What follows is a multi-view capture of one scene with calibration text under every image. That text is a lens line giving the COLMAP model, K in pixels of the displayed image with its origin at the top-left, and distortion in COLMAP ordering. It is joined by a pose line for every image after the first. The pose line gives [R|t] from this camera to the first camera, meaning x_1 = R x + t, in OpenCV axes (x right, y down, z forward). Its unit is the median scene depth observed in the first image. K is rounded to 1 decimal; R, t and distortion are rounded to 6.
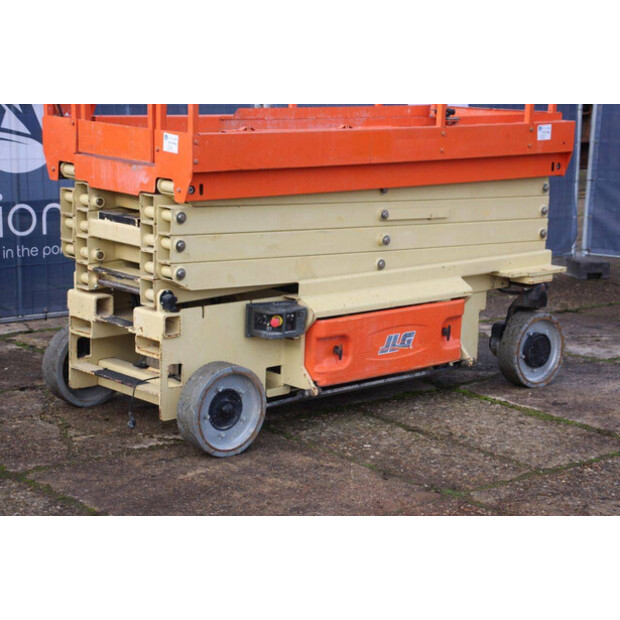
lens RADIAL K [[1432.9, 0, 313.3], [0, 1432.9, 311.8], [0, 0, 1]] dist [0.452028, 0.000000]
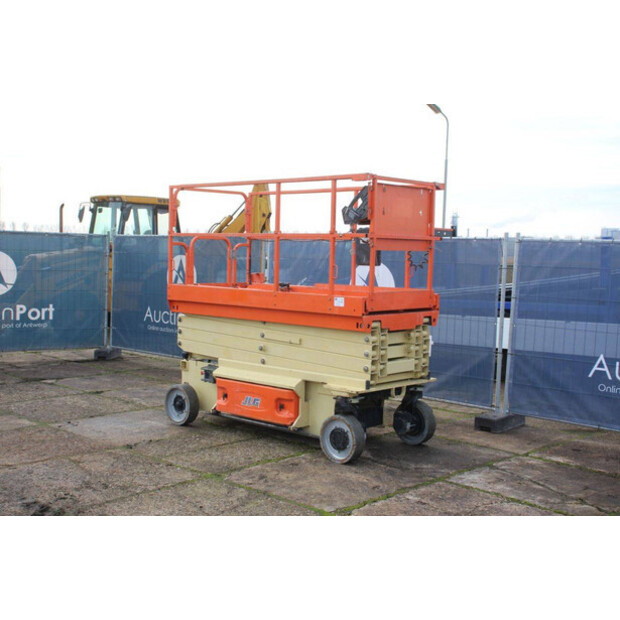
lens RADIAL K [[828.0, 0, 311.0], [0, 828.0, 308.3], [0, 0, 1]] dist [0.030306, 0.000000]
pose [[0.097474, 0.042993, -0.994309, 1.204392], [-0.202415, 0.979042, 0.022489, -0.146592], [0.974437, 0.199071, 0.104134, 0.985494]]
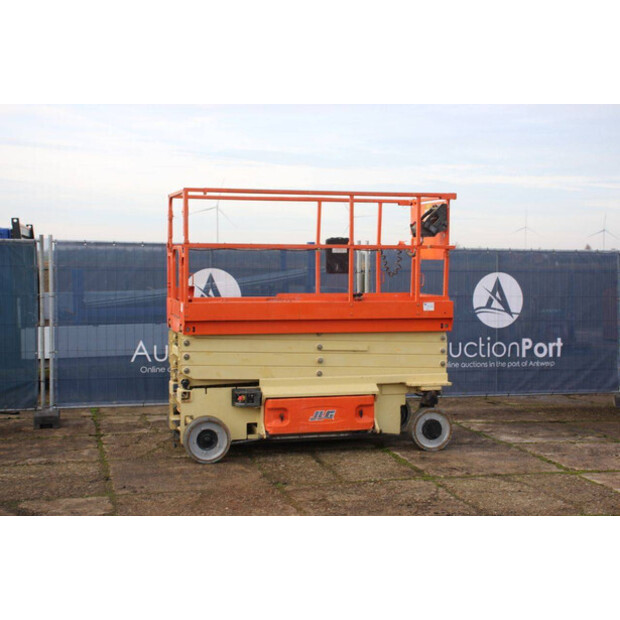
lens RADIAL K [[994.7, 0, 308.4], [0, 994.7, 312.1], [0, 0, 1]] dist [0.136445, 0.000000]
pose [[0.893734, 0.002389, -0.448591, 0.652590], [-0.064160, 0.990386, -0.122553, 0.050683], [0.443986, 0.138311, 0.885295, -0.179924]]
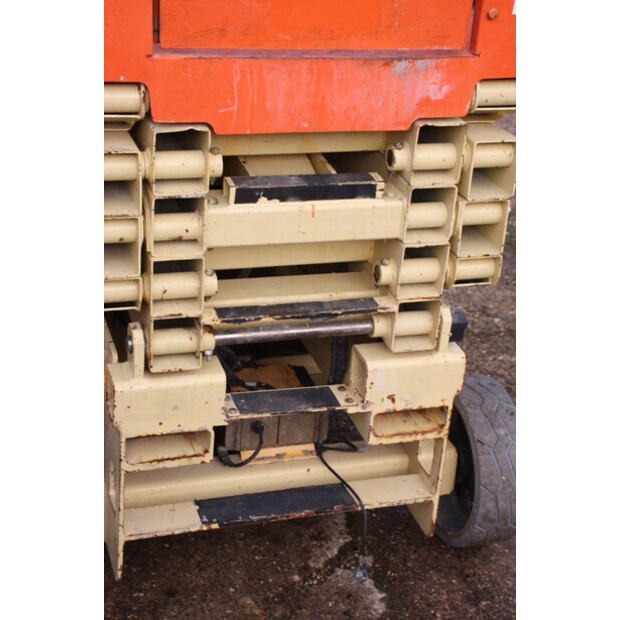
lens RADIAL K [[1185.9, 0, 312.8], [0, 1185.9, 307.3], [0, 0, 1]] dist [0.257020, 0.000000]
pose [[0.415774, -0.398231, 0.817645, -0.421923], [0.104937, 0.914039, 0.391818, -0.165446], [-0.903394, -0.077107, 0.421823, 0.823868]]
